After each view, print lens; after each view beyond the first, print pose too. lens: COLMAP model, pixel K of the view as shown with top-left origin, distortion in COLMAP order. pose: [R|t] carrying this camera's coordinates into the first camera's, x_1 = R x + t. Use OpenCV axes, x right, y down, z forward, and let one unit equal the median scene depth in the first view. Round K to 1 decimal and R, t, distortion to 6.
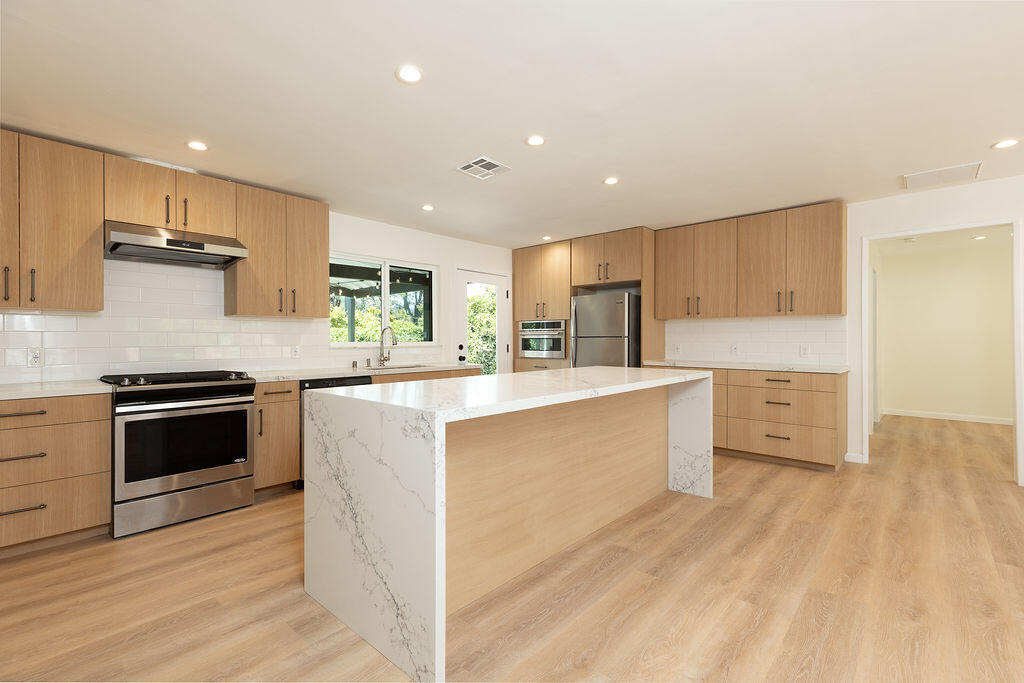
lens RADIAL K [[451.8, 0, 509.1], [0, 451.8, 341.9], [0, 0, 1]] dist [0.002201, -0.000107]
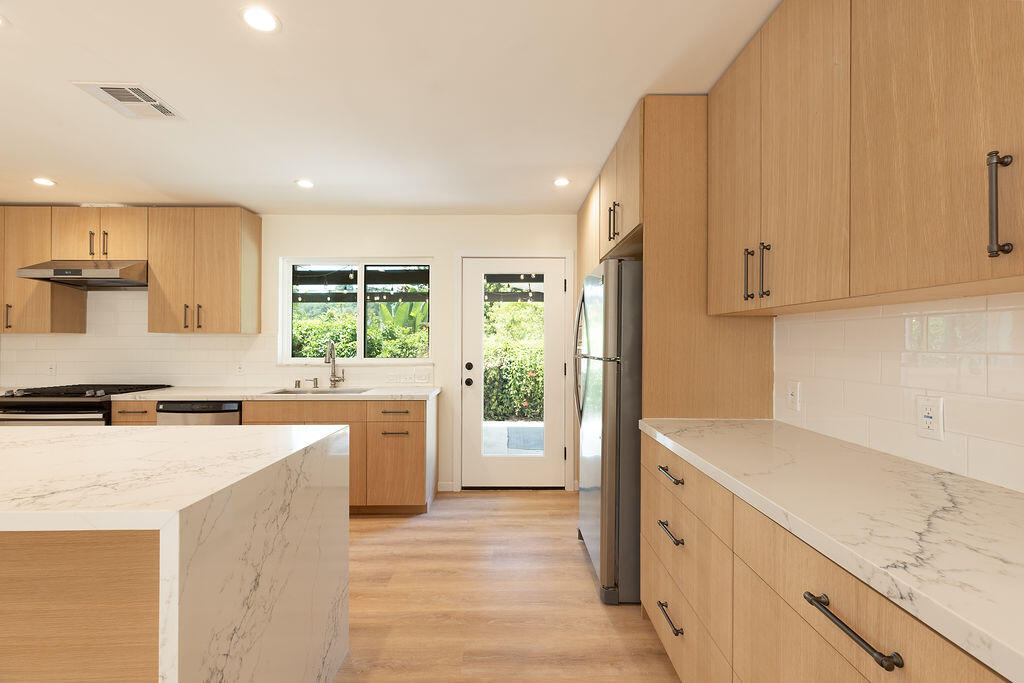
lens RADIAL K [[460.3, 0, 512.0], [0, 460.3, 341.5], [0, 0, 1]] dist [0.000492, -0.000064]
pose [[0.681071, -0.005047, -0.732200, 0.691777], [-0.003209, 0.999946, -0.009879, -0.029759], [0.732210, 0.009078, 0.681018, 0.825741]]
